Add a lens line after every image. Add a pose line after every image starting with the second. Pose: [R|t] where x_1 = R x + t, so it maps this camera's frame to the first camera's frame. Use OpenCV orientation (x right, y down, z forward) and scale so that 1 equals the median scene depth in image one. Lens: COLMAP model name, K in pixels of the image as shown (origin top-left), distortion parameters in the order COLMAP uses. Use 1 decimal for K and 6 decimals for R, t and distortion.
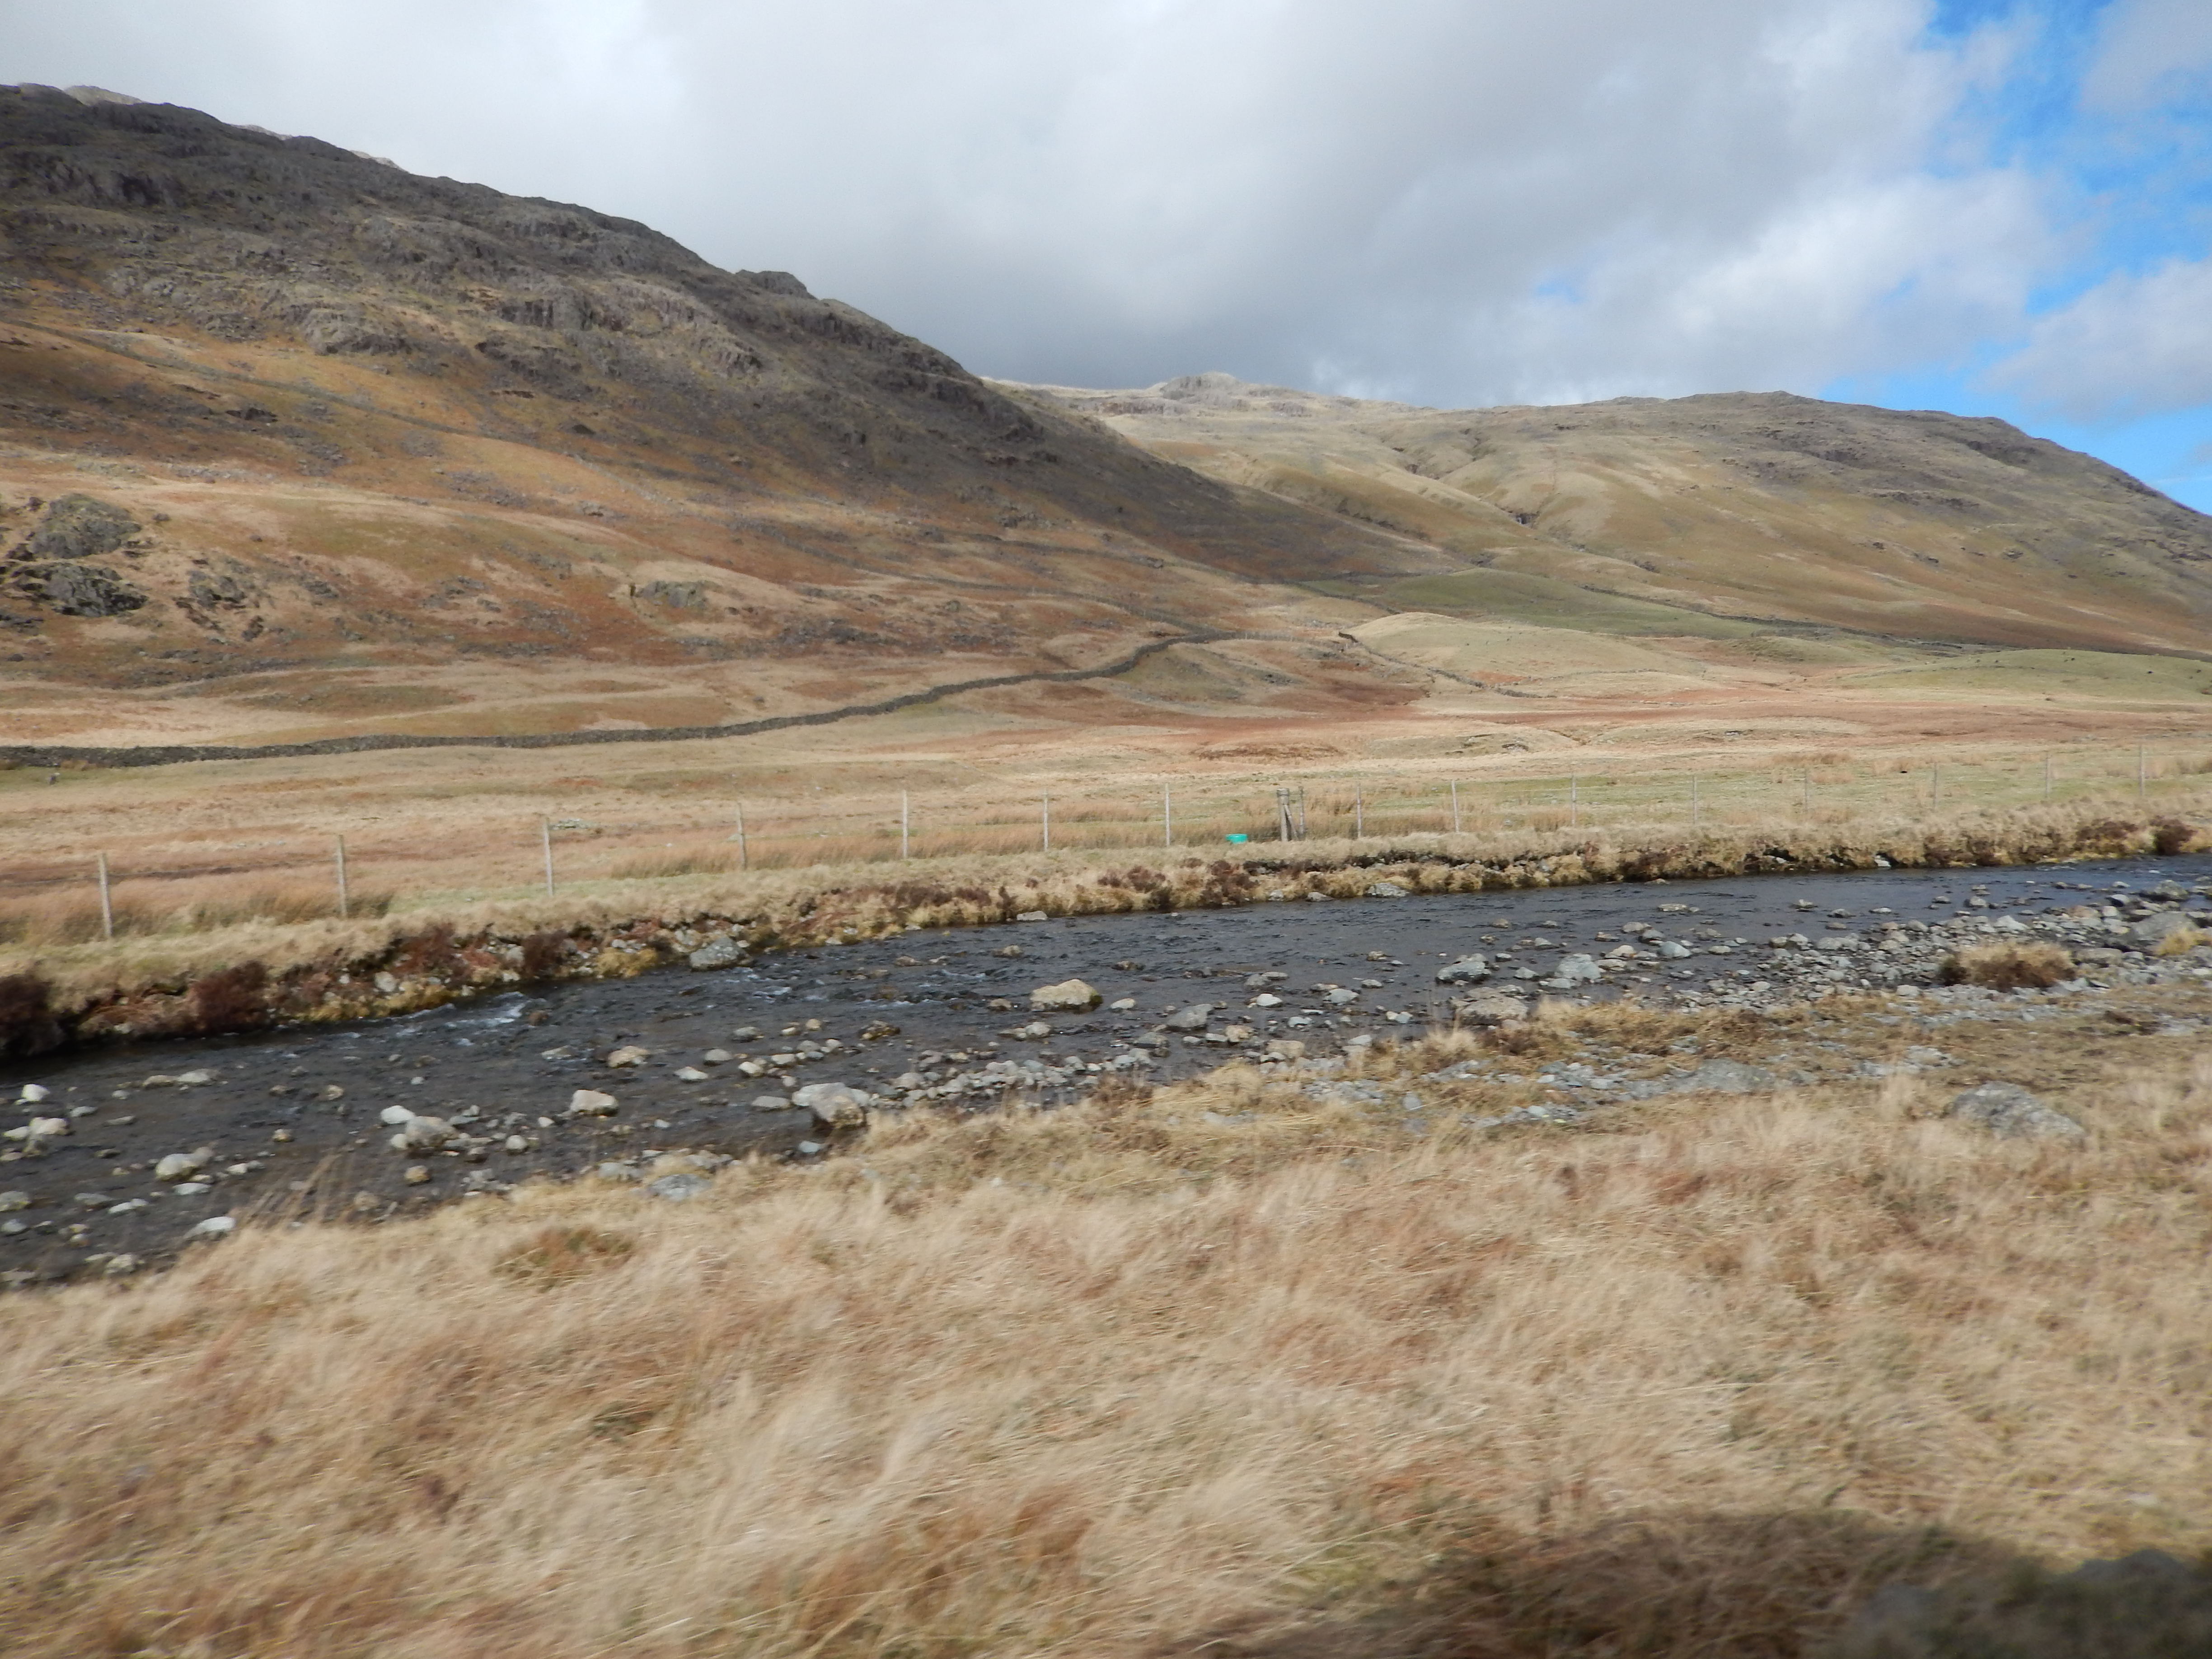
lens RADIAL K [[1653.4, 0, 1089.6], [0, 1653.4, 769.5], [0, 0, 1]] dist [-0.014959, 0.006058]
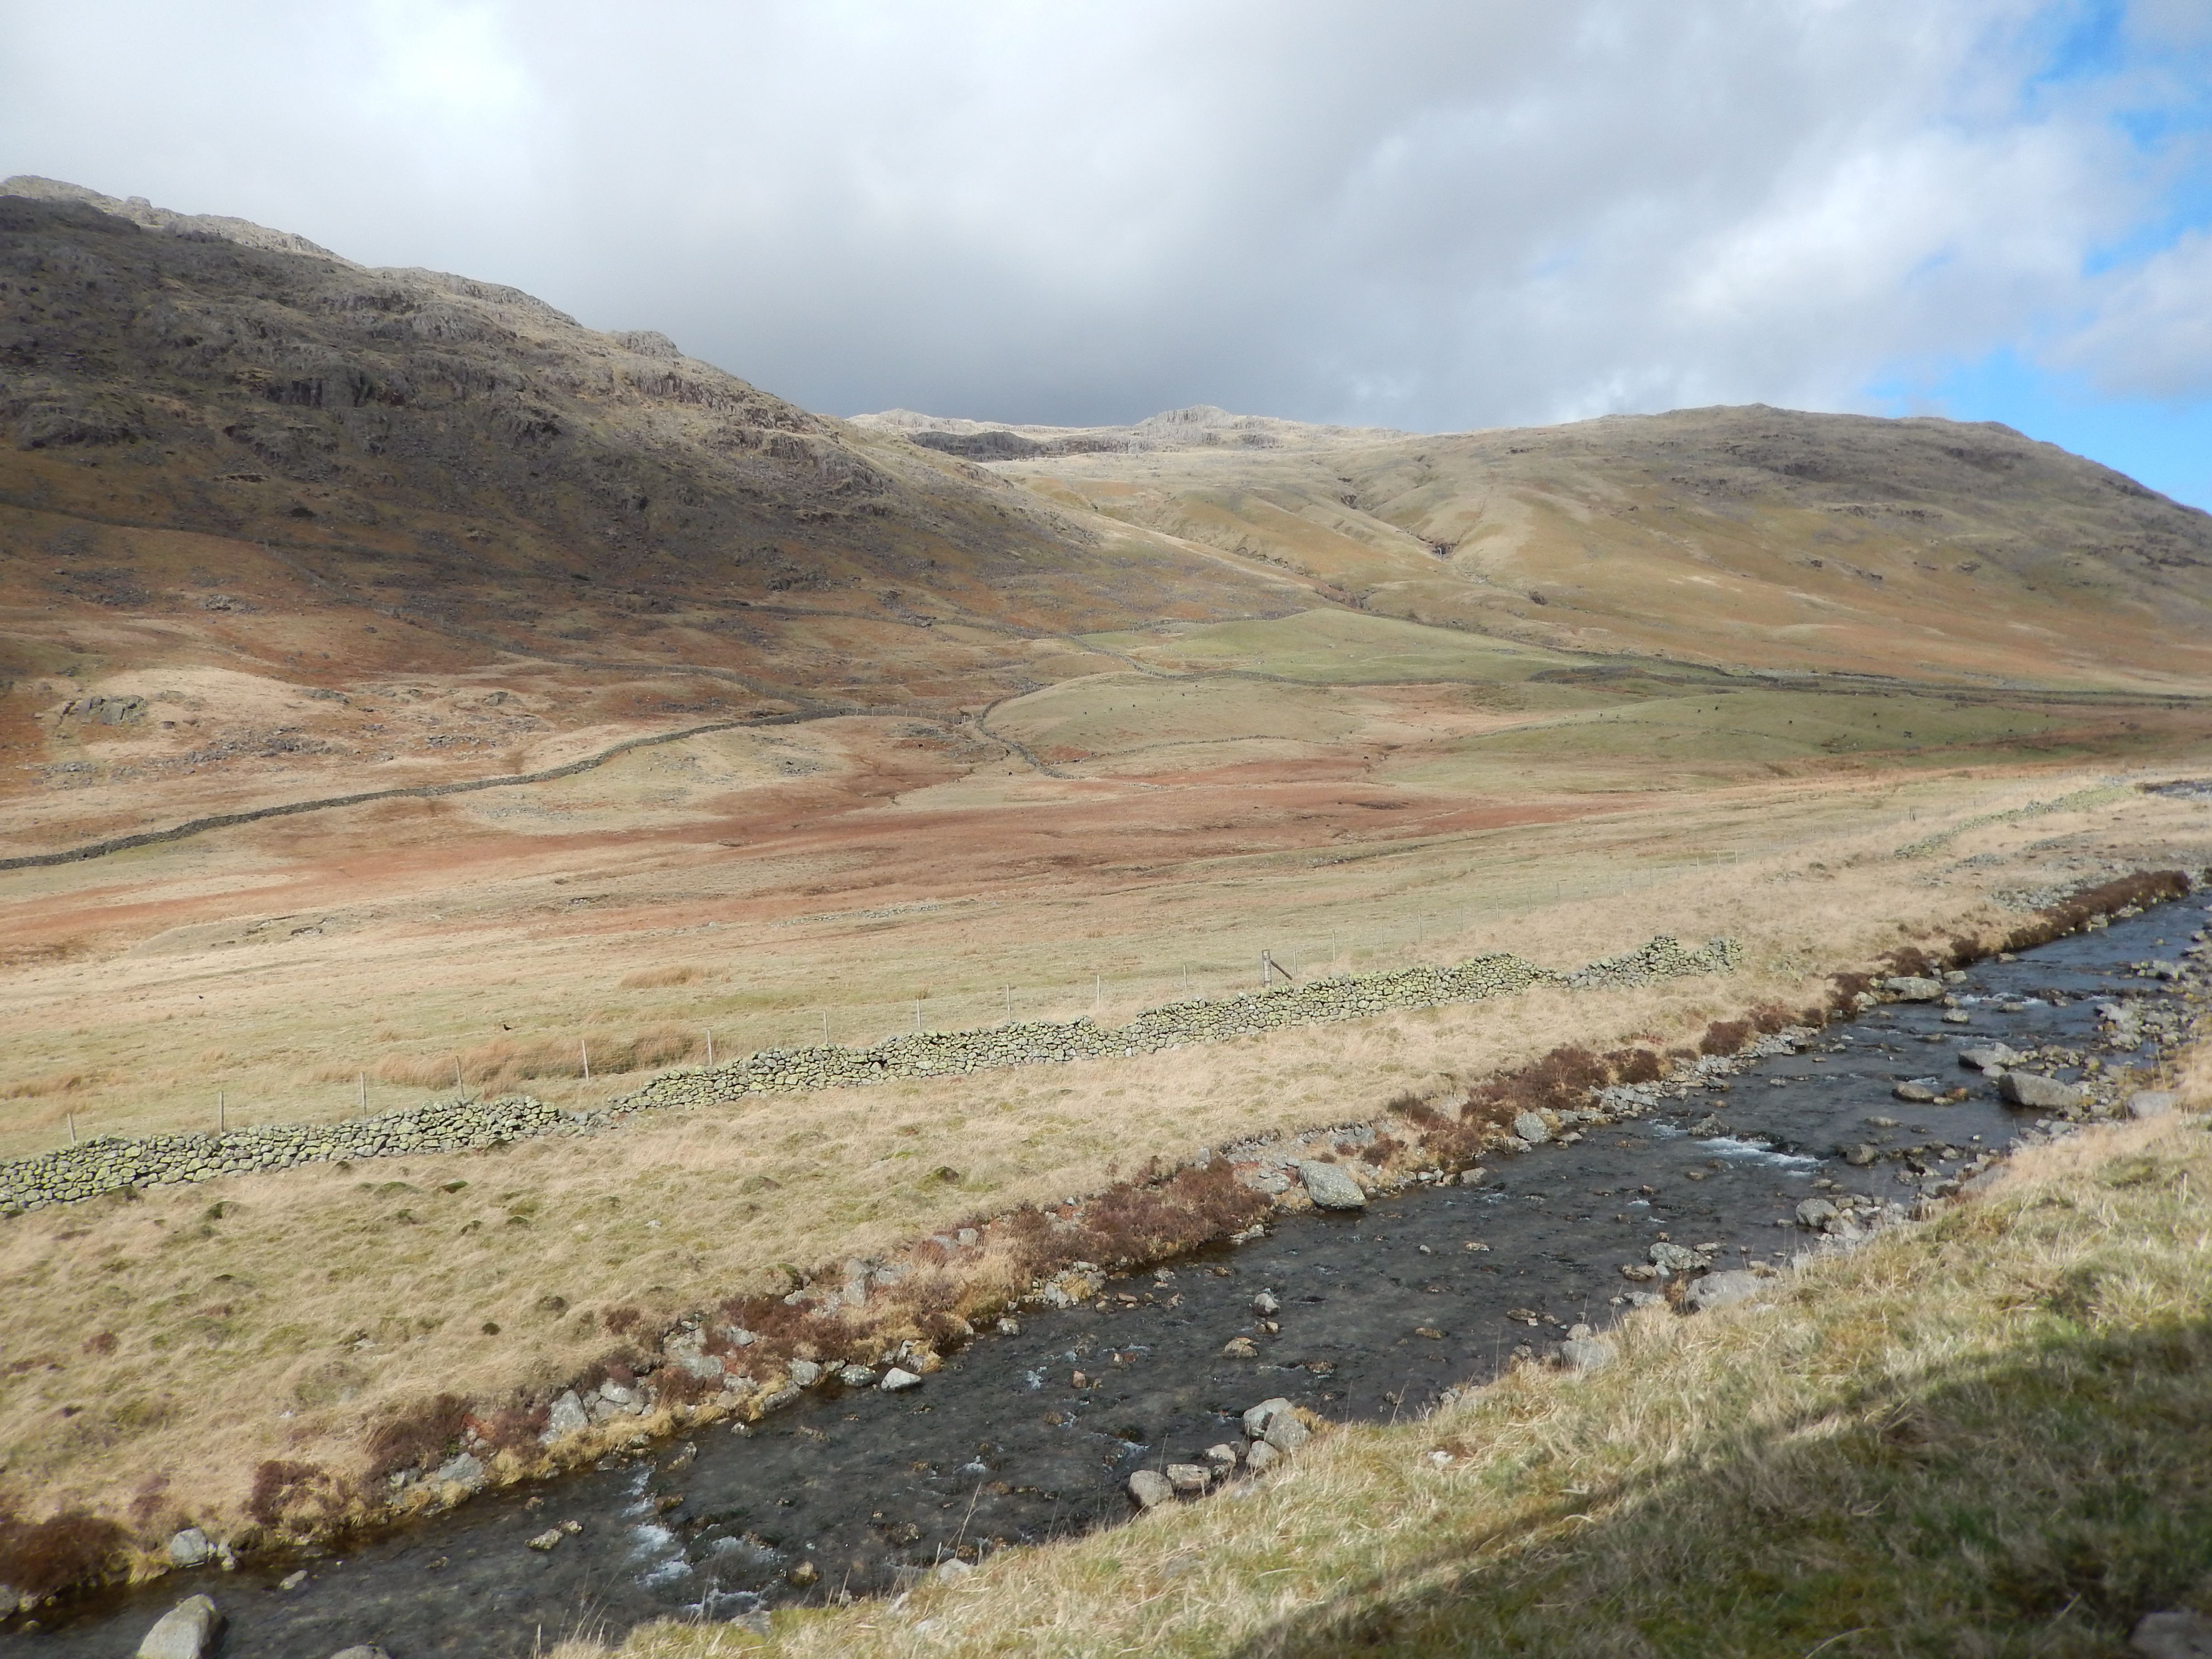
lens RADIAL K [[1639.2, 0, 1106.0], [0, 1639.2, 829.5], [0, 0, 1]] dist [-0.032638, 0.011277]
pose [[0.998477, -0.027824, -0.047638, 0.212354], [0.028736, 0.999414, 0.018573, -0.019916], [0.047093, -0.019914, 0.998692, 0.044707]]
